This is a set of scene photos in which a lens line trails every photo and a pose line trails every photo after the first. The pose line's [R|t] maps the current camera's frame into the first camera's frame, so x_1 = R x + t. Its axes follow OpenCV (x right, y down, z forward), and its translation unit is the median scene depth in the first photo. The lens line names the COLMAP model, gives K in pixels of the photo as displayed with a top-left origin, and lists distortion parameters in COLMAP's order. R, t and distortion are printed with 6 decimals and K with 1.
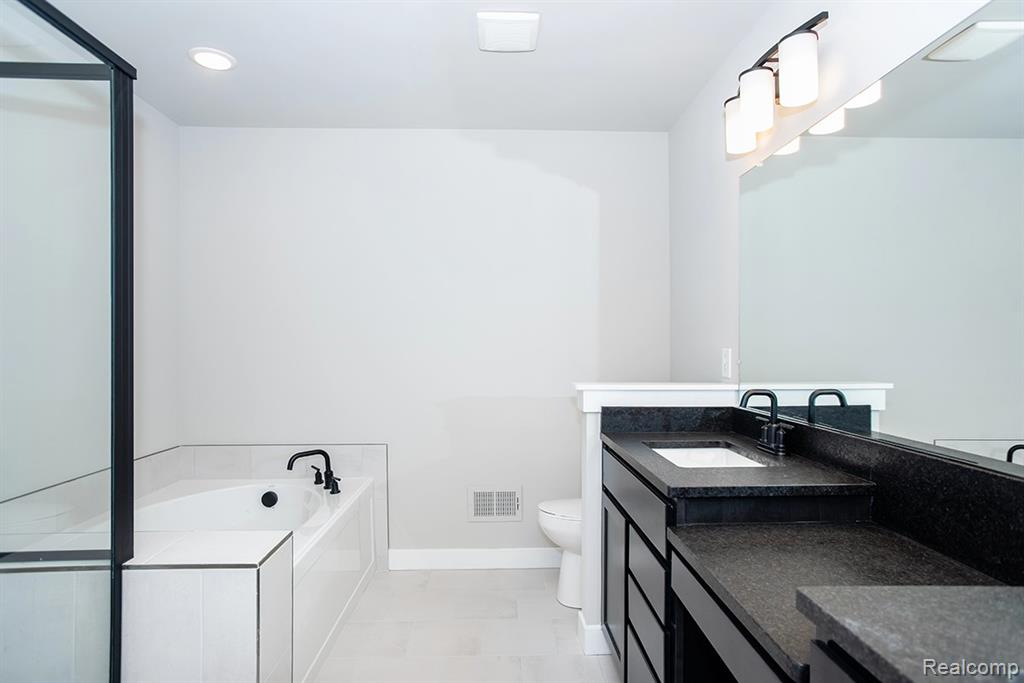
lens RADIAL K [[567.6, 0, 512.8], [0, 567.6, 342.6], [0, 0, 1]] dist [0.002859, 0.000528]
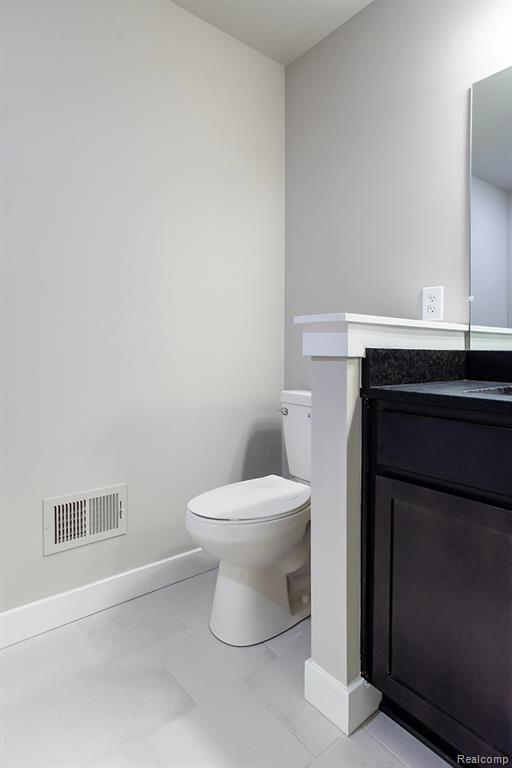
lens RADIAL K [[425.7, 0, 252.1], [0, 425.7, 347.7], [0, 0, 1]] dist [0.002859, 0.000528]
pose [[0.811370, 0.009274, 0.584459, -0.184764], [-0.009291, 0.999952, -0.002968, 0.086460], [-0.584459, -0.003022, 0.811418, 0.507883]]
